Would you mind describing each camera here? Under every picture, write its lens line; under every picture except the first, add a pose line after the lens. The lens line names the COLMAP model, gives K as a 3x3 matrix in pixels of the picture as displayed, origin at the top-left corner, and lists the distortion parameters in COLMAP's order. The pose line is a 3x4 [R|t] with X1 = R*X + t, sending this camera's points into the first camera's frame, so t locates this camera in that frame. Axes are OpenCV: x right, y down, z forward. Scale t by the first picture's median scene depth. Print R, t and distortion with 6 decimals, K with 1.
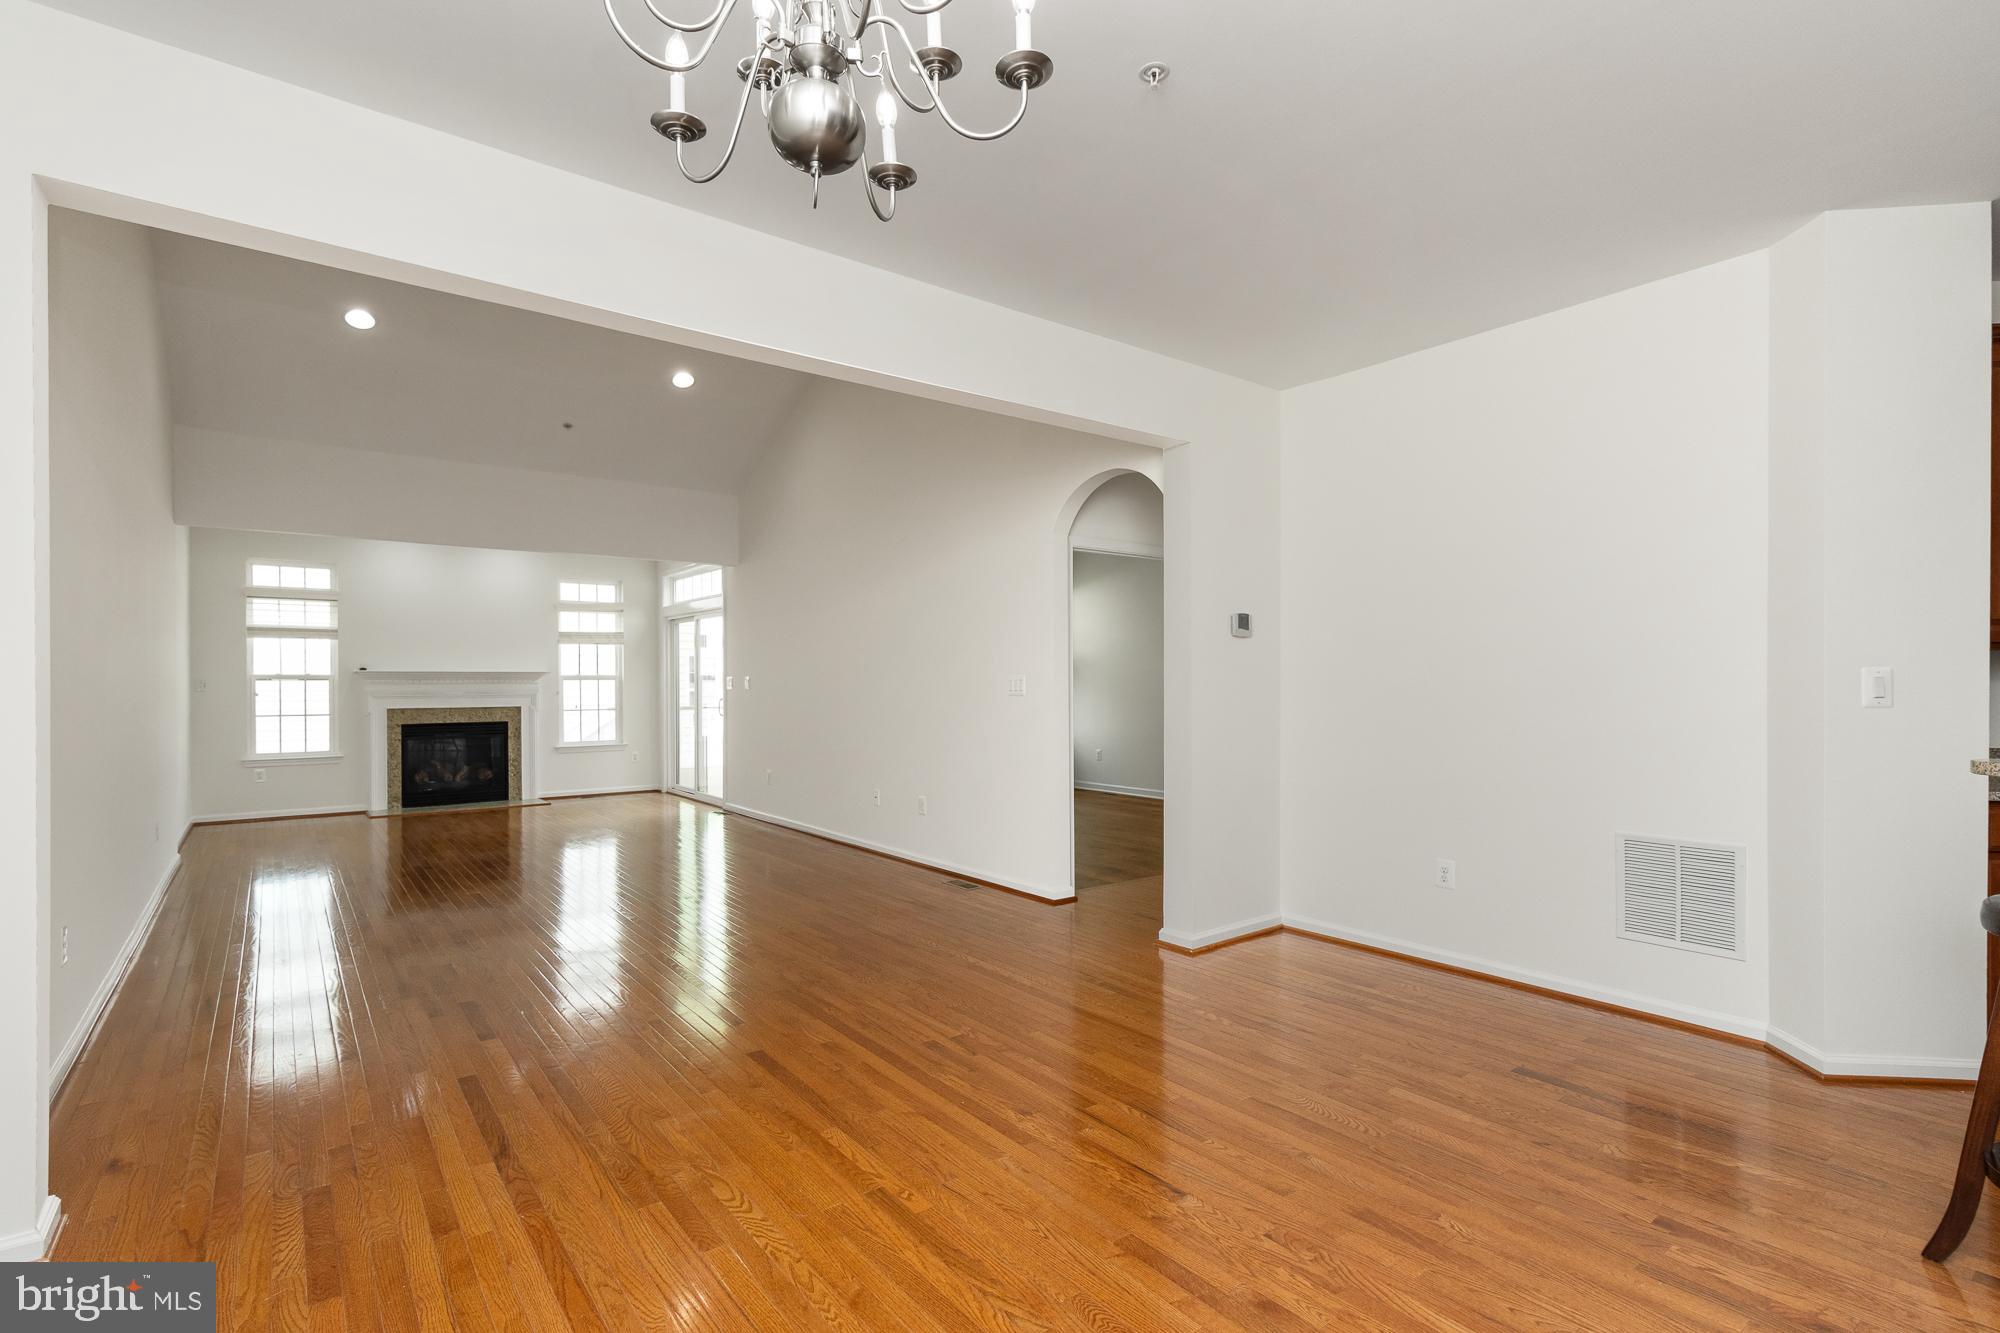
lens RADIAL K [[934.1, 0, 997.2], [0, 934.1, 677.8], [0, 0, 1]] dist [0.005026, 0.000531]
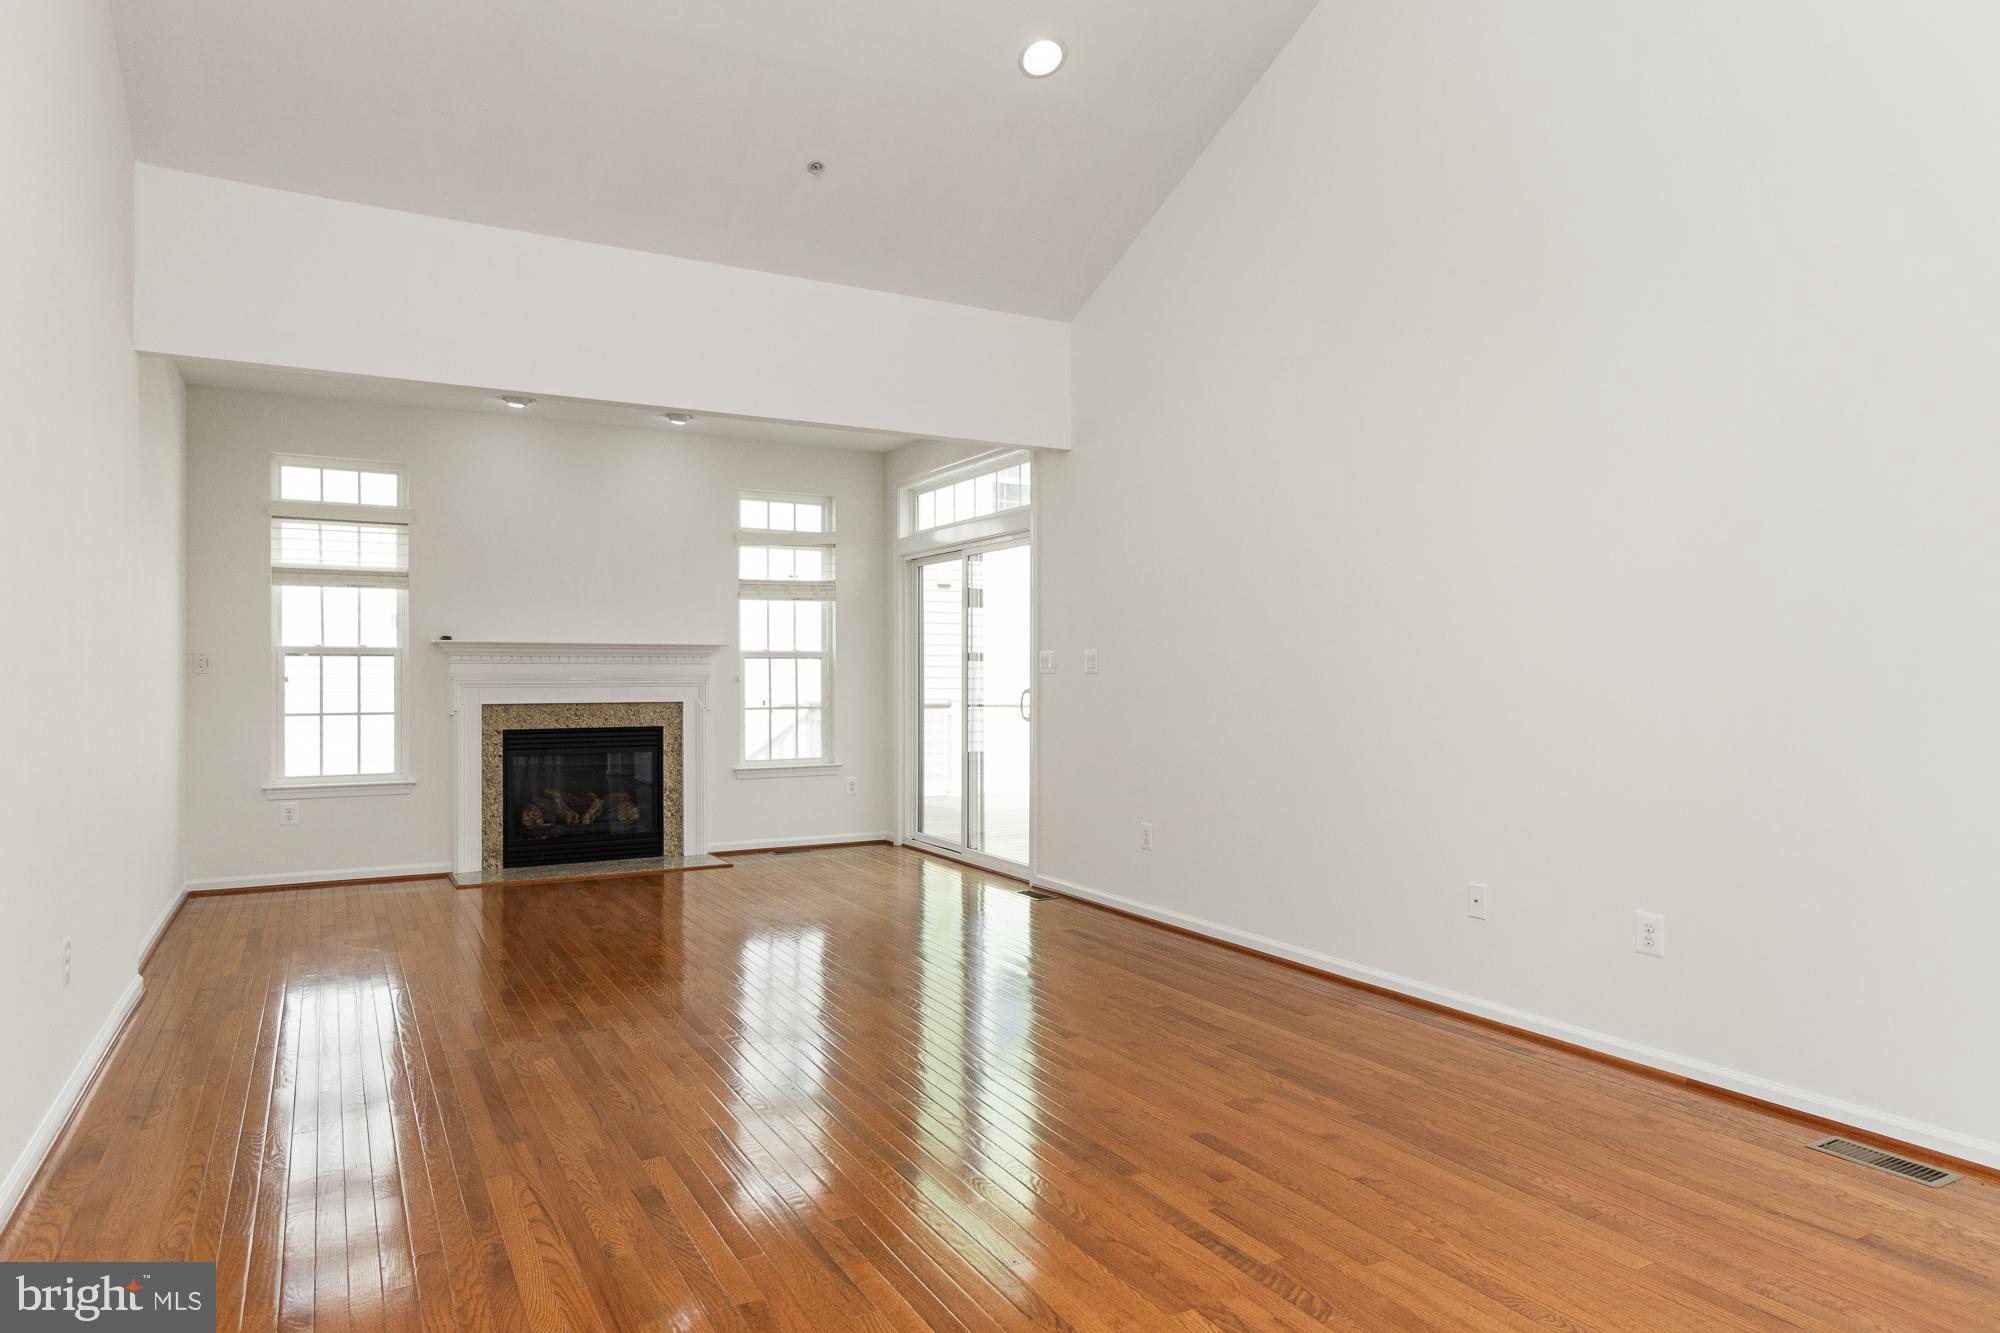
lens RADIAL K [[1189.1, 0, 1002.8], [0, 1189.1, 659.9], [0, 0, 1]] dist [-0.001626, -0.002225]
pose [[0.990188, 0.000991, -0.139740, -0.205588], [-0.002093, 0.999968, -0.007735, 0.009608], [0.139728, 0.007951, 0.990158, 0.279330]]
